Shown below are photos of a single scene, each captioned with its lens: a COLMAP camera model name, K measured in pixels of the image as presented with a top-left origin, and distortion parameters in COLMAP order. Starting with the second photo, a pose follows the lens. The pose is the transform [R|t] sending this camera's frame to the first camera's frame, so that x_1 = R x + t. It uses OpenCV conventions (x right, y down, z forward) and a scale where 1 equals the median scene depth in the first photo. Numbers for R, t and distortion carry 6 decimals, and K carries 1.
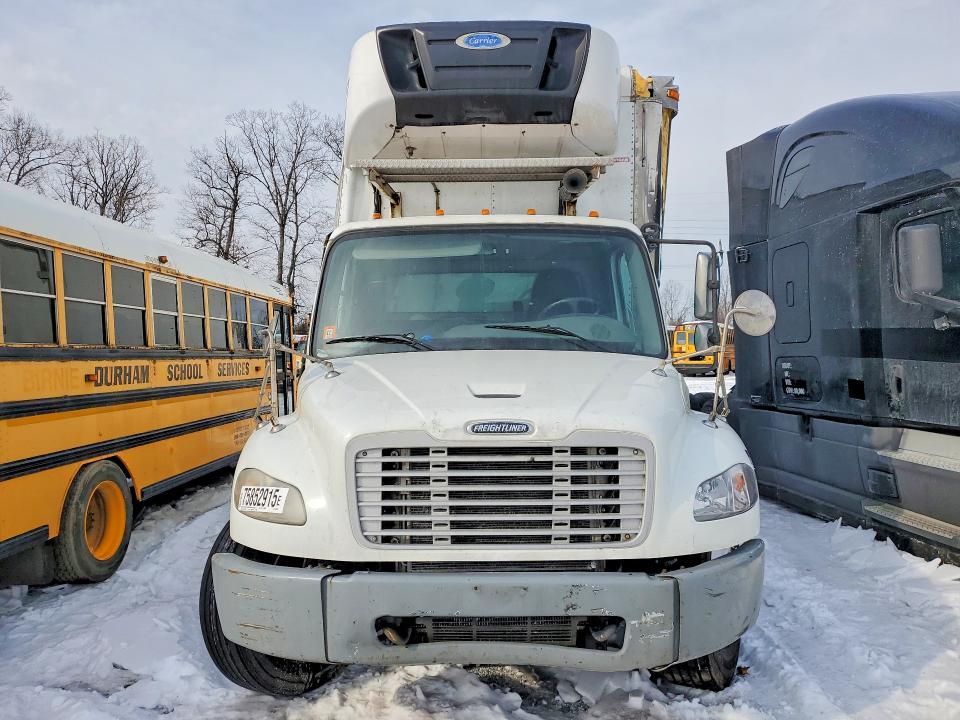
lens RADIAL K [[737.9, 0, 479.3], [0, 737.9, 357.4], [0, 0, 1]] dist [0.009787, 0.003074]
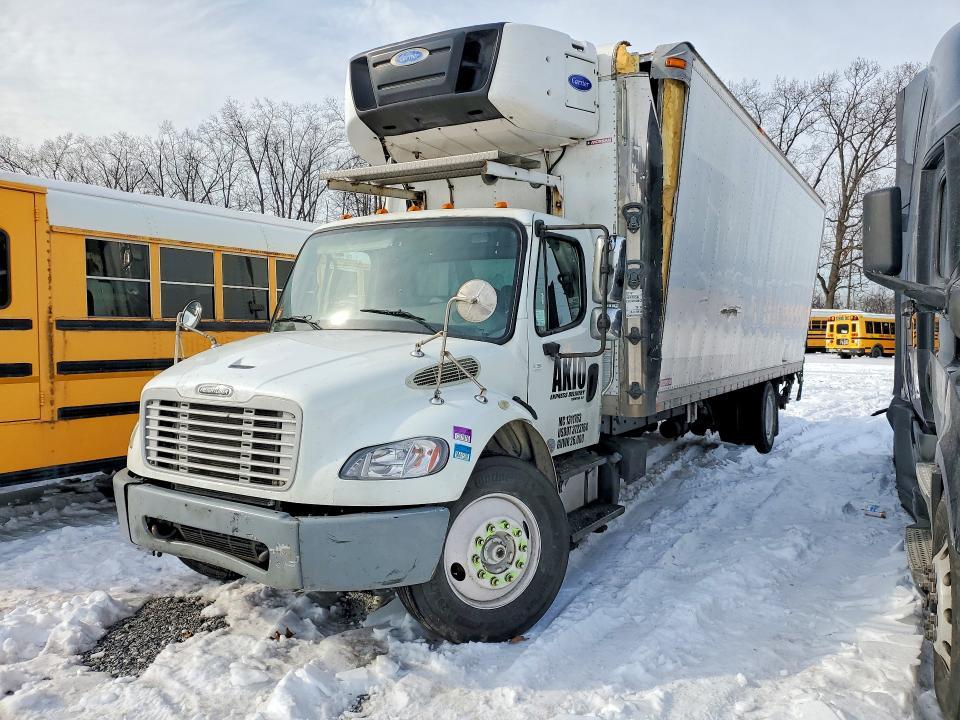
lens RADIAL K [[737.9, 0, 479.7], [0, 737.9, 364.6], [0, 0, 1]] dist [0.009787, 0.003074]
pose [[0.860380, 0.044026, -0.507747, 0.694569], [-0.021259, 0.998495, 0.050554, -0.017349], [0.509209, -0.032702, 0.860022, 0.065418]]
